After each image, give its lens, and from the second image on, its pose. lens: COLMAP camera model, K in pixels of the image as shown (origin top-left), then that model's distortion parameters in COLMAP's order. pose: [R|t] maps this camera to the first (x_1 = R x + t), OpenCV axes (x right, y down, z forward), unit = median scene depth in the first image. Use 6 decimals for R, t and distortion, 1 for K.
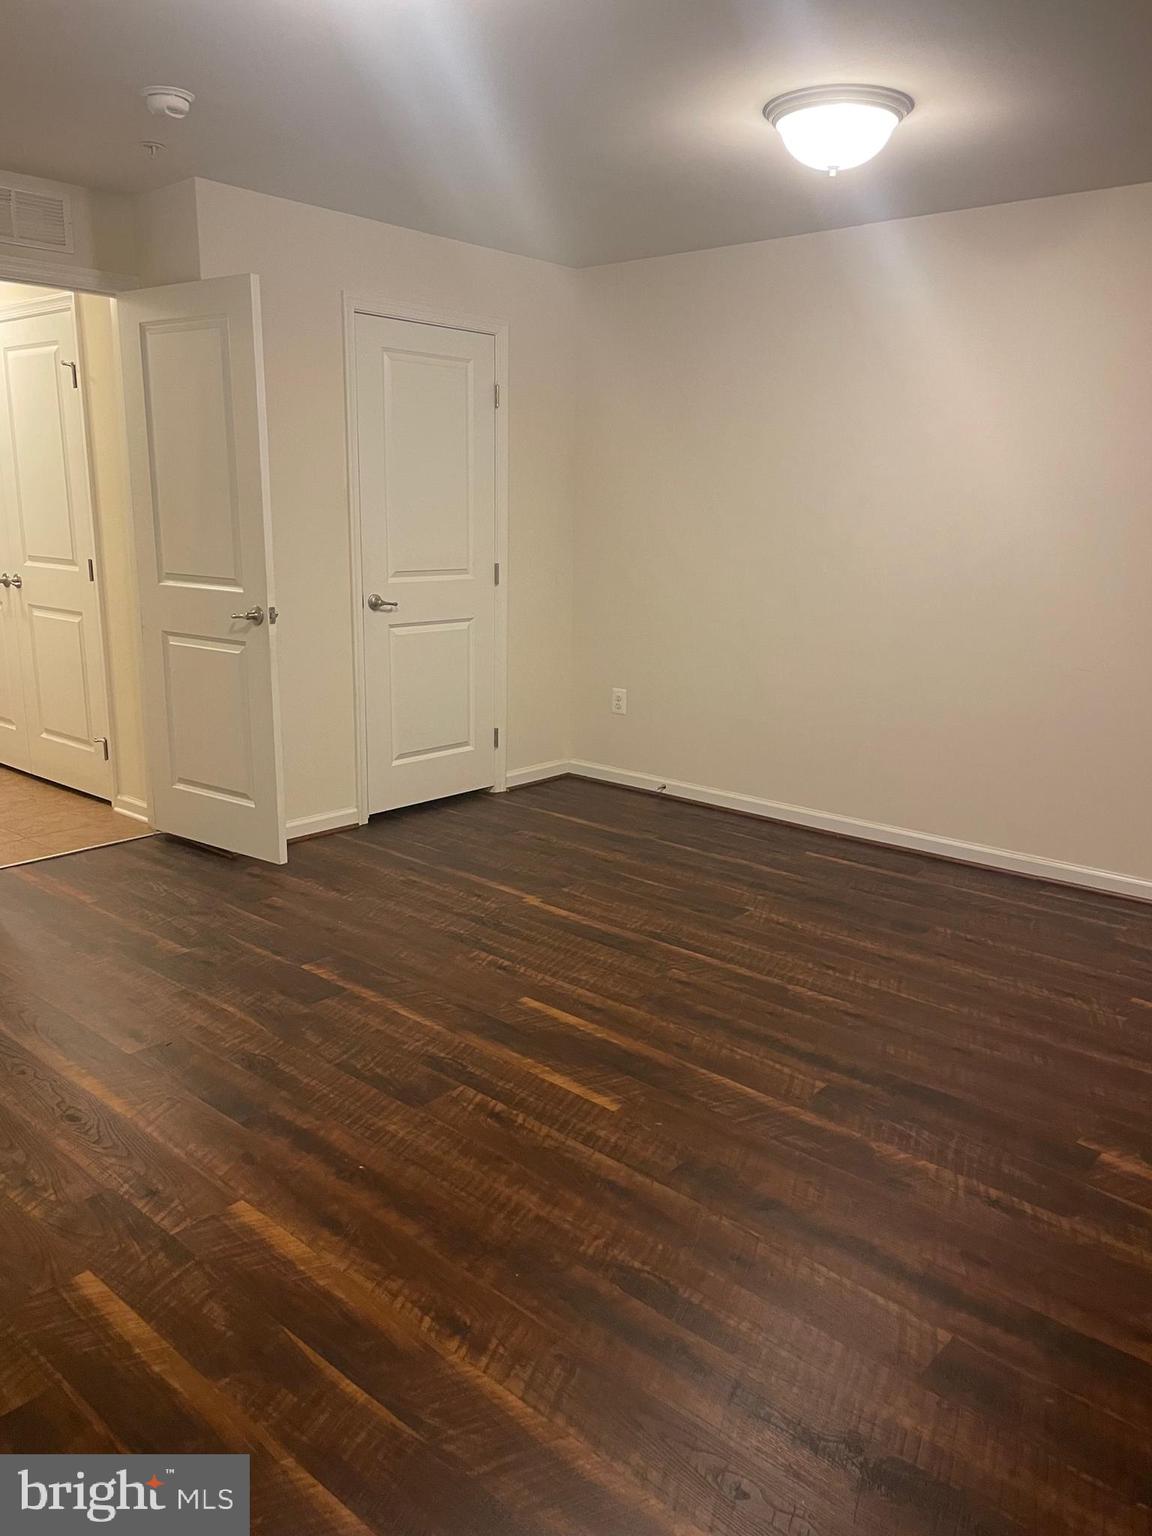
lens RADIAL K [[1173.3, 0, 579.7], [0, 1173.3, 770.6], [0, 0, 1]] dist [0.053973, -0.062182]
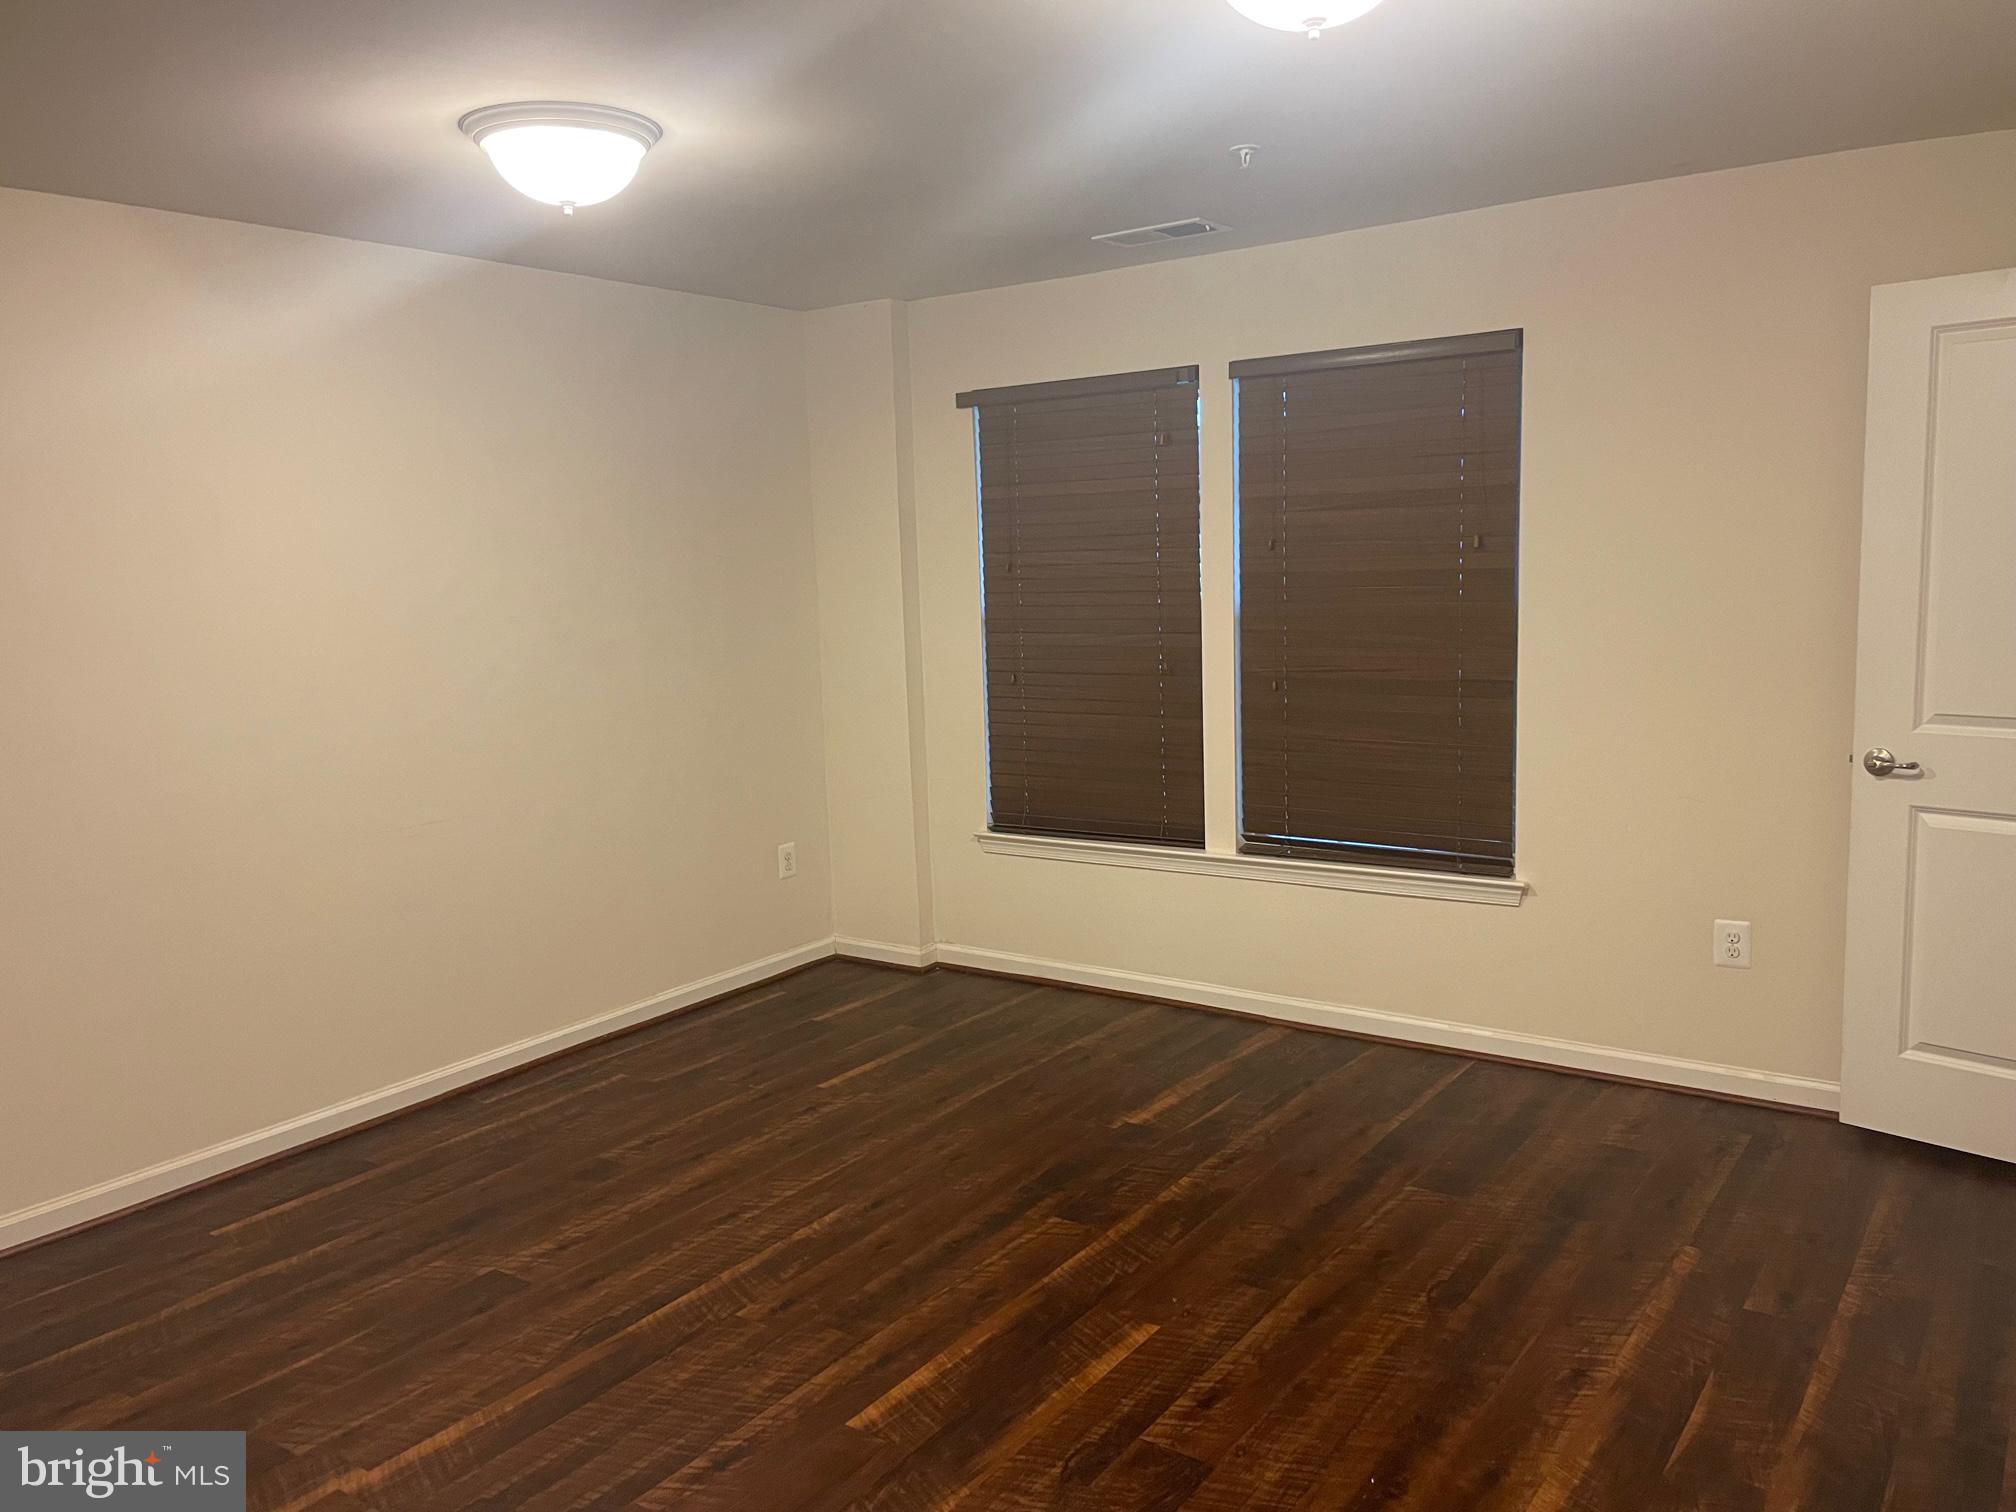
lens RADIAL K [[1540.0, 0, 1003.6], [0, 1540.0, 753.2], [0, 0, 1]] dist [0.053973, -0.062182]
pose [[-0.120351, -0.145439, 0.982020, -0.792674], [0.254429, 0.951651, 0.172123, -0.261143], [-0.959574, 0.270570, -0.077528, 0.857626]]
